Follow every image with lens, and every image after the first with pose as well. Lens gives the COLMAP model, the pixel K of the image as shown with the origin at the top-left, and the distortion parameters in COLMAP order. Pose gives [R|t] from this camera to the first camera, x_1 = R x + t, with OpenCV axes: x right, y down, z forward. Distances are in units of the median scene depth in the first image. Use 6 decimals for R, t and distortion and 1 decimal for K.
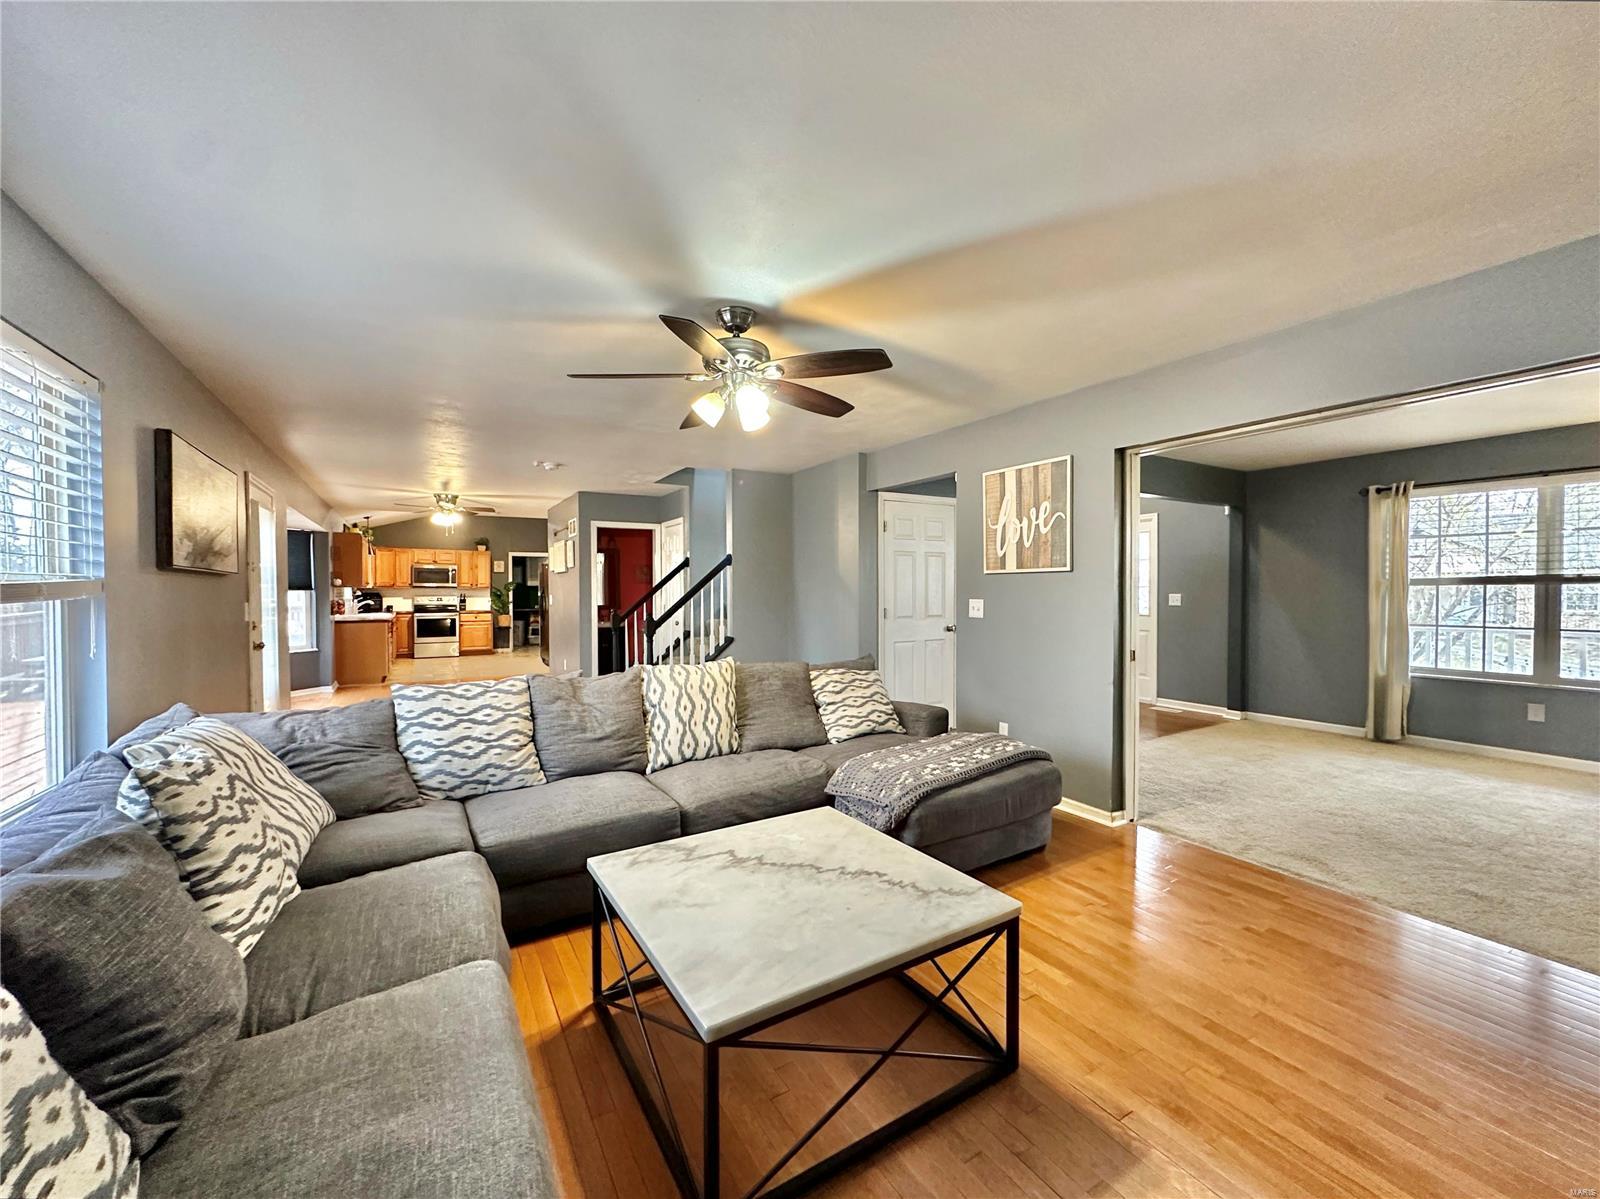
lens RADIAL K [[650.1, 0, 799.0], [0, 650.1, 600.0], [0, 0, 1]] dist [-0.001086, 0.000001]
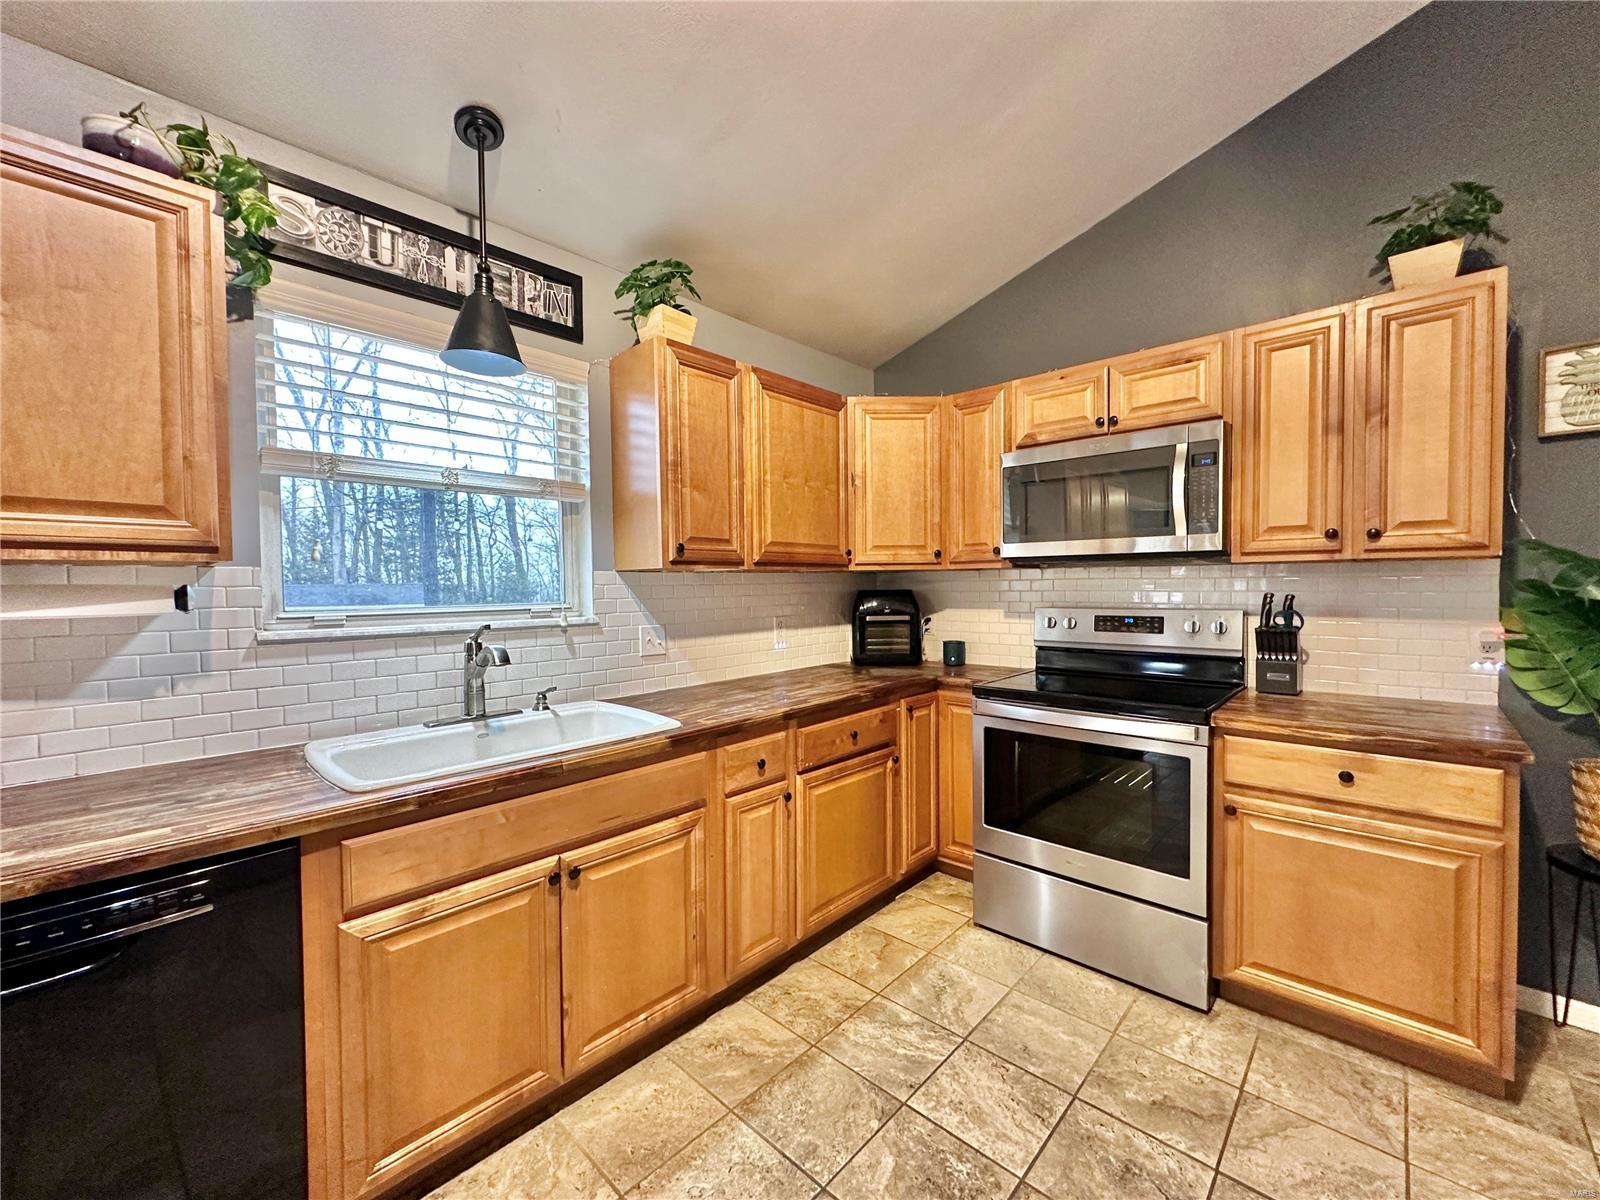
lens RADIAL K [[650.1, 0, 789.6], [0, 650.1, 601.6], [0, 0, 1]] dist [-0.001086, 0.000001]
pose [[0.279582, 0.020781, -0.959897, -0.392534], [-0.002995, 0.999780, 0.020773, -0.011052], [0.960117, -0.002933, 0.279582, 0.832348]]
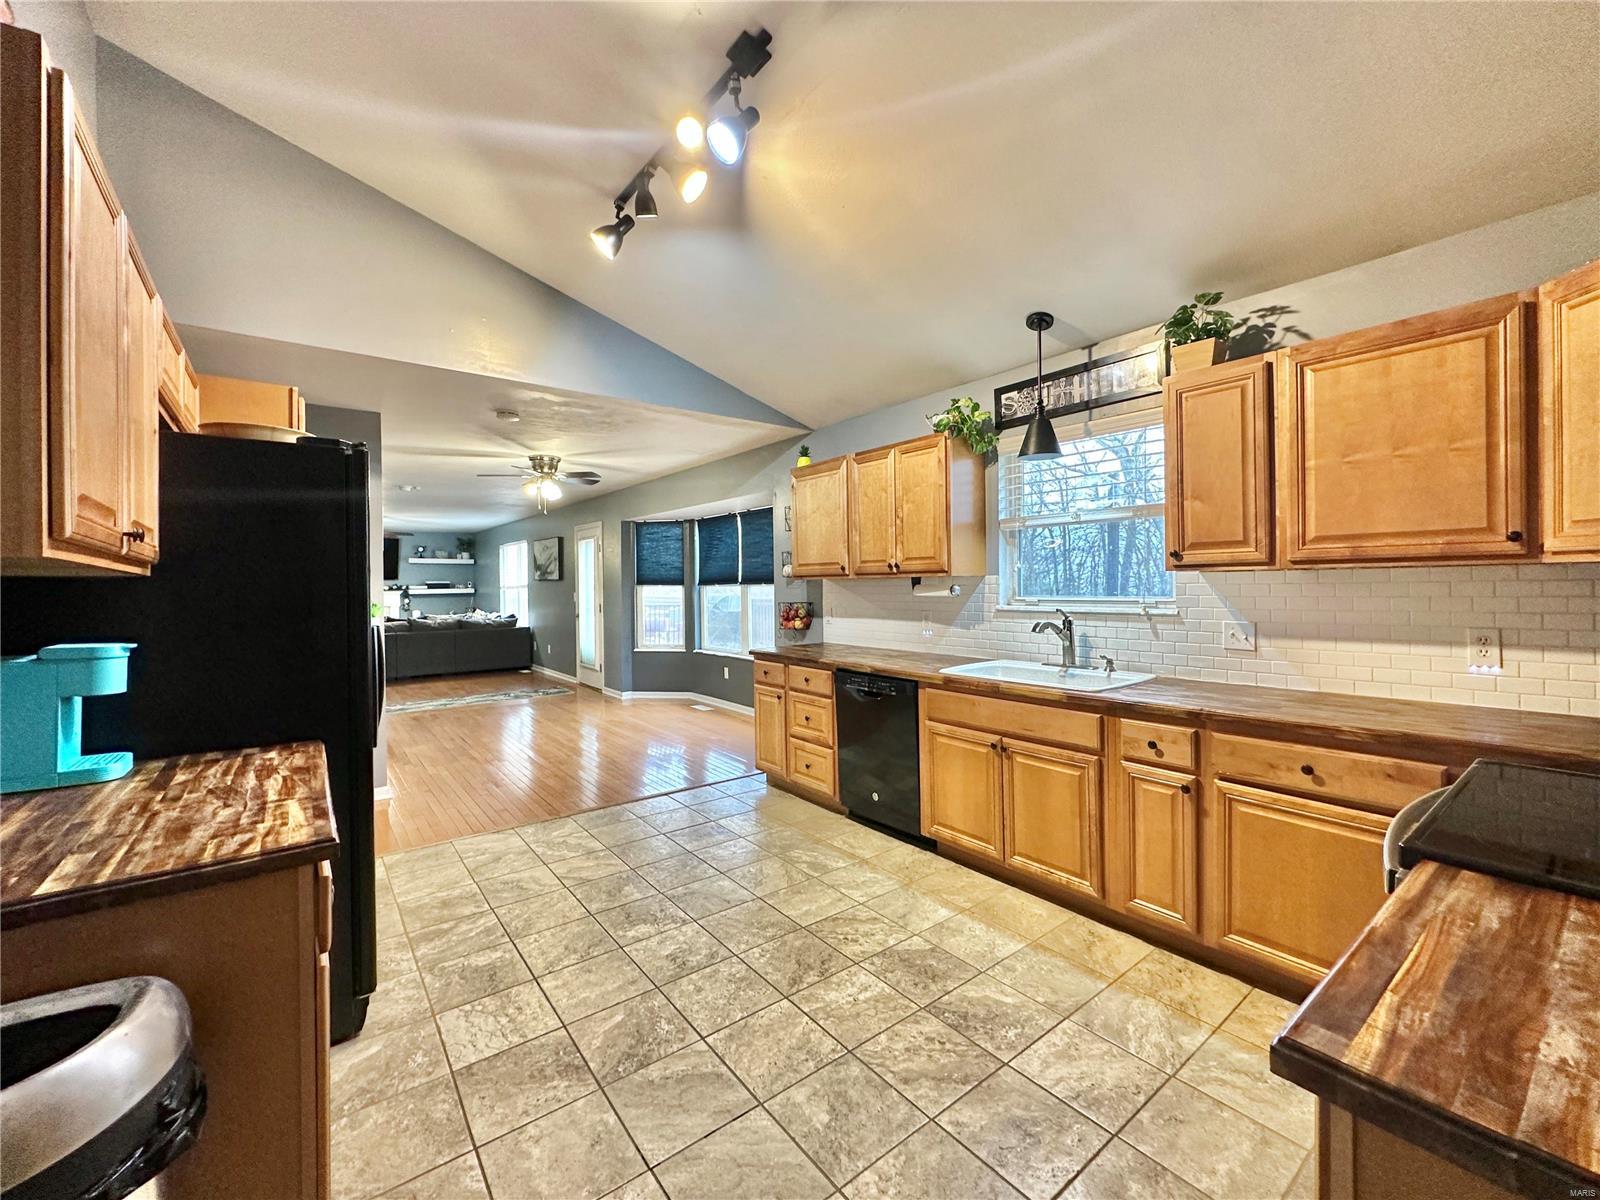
lens RADIAL K [[650.1, 0, 800.7], [0, 650.1, 591.5], [0, 0, 1]] dist [-0.001086, 0.000001]
pose [[-0.991191, 0.018387, -0.131160, -0.422852], [0.014535, 0.999436, 0.030264, -0.017197], [0.131642, 0.028091, -0.990899, 1.019311]]
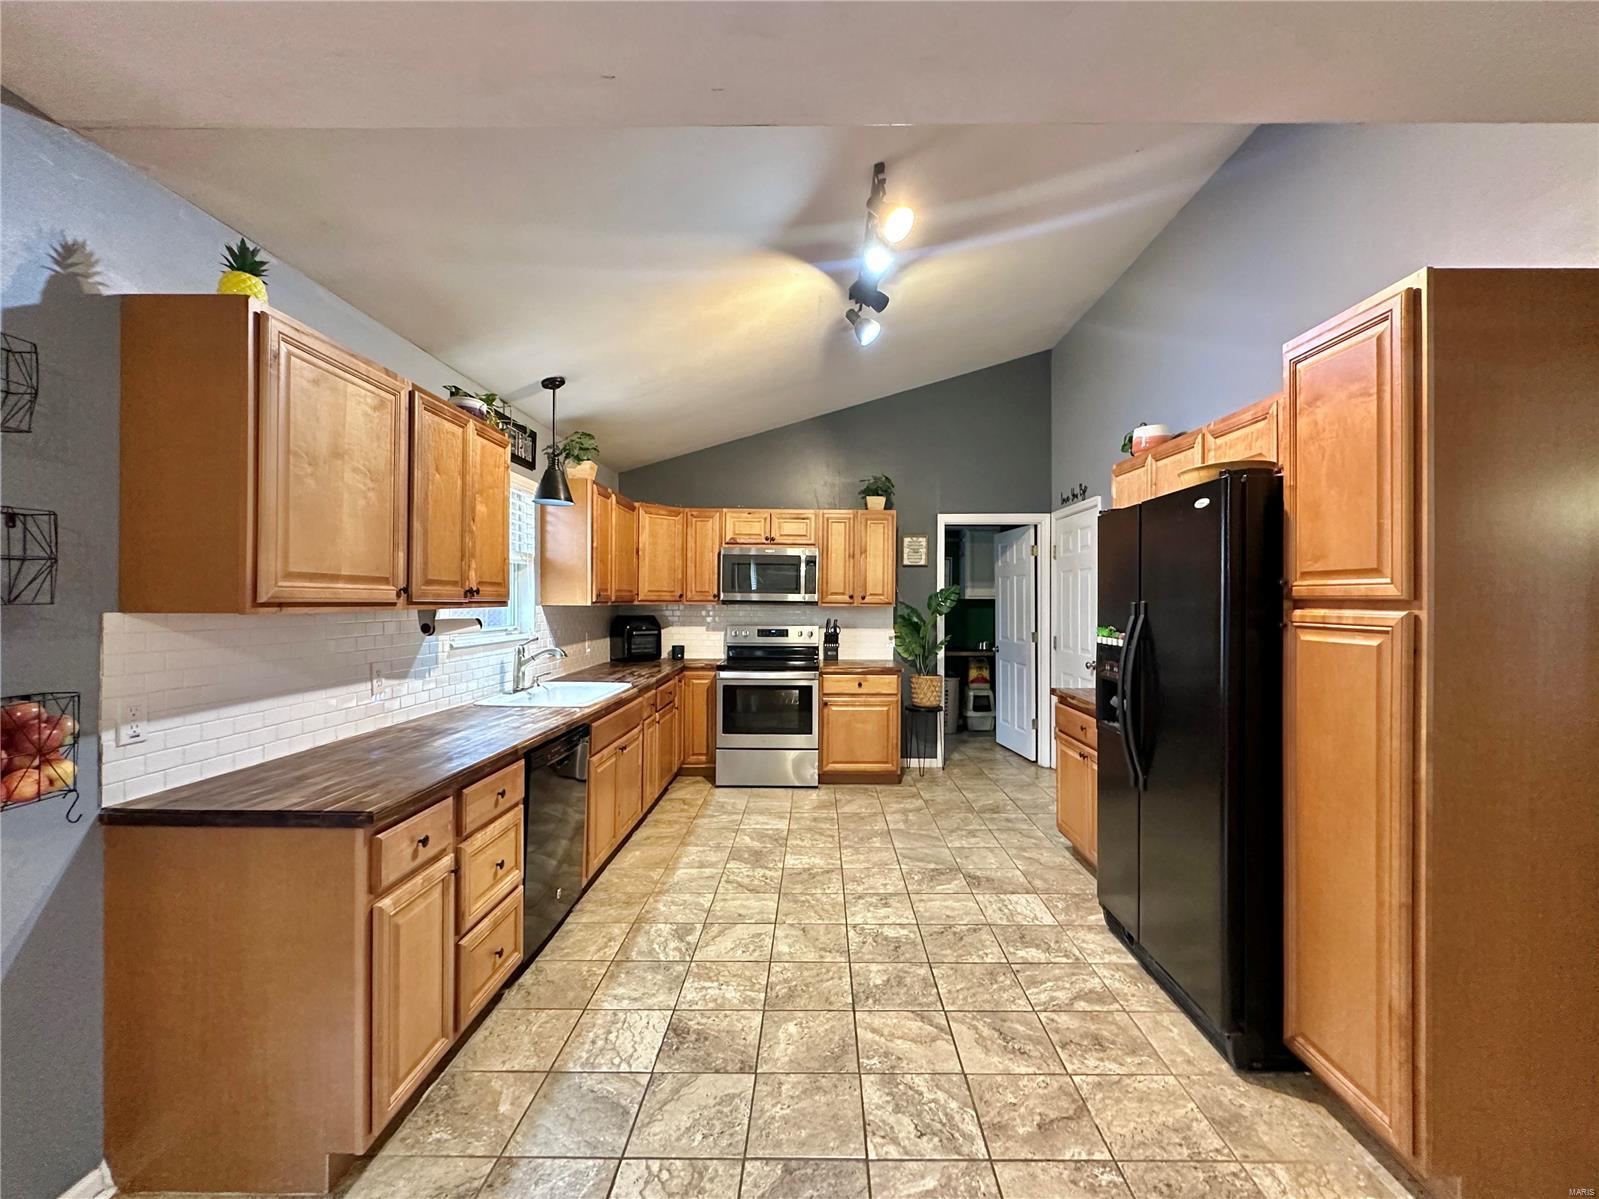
lens RADIAL K [[649.7, 0, 810.5], [0, 649.7, 598.8], [0, 0, 1]] dist [-0.001086, 0.000001]
pose [[0.852775, 0.003021, -0.522270, -0.319218], [-0.014368, 0.999741, -0.017677, -0.015105], [0.522081, 0.022578, 0.852597, 0.650821]]
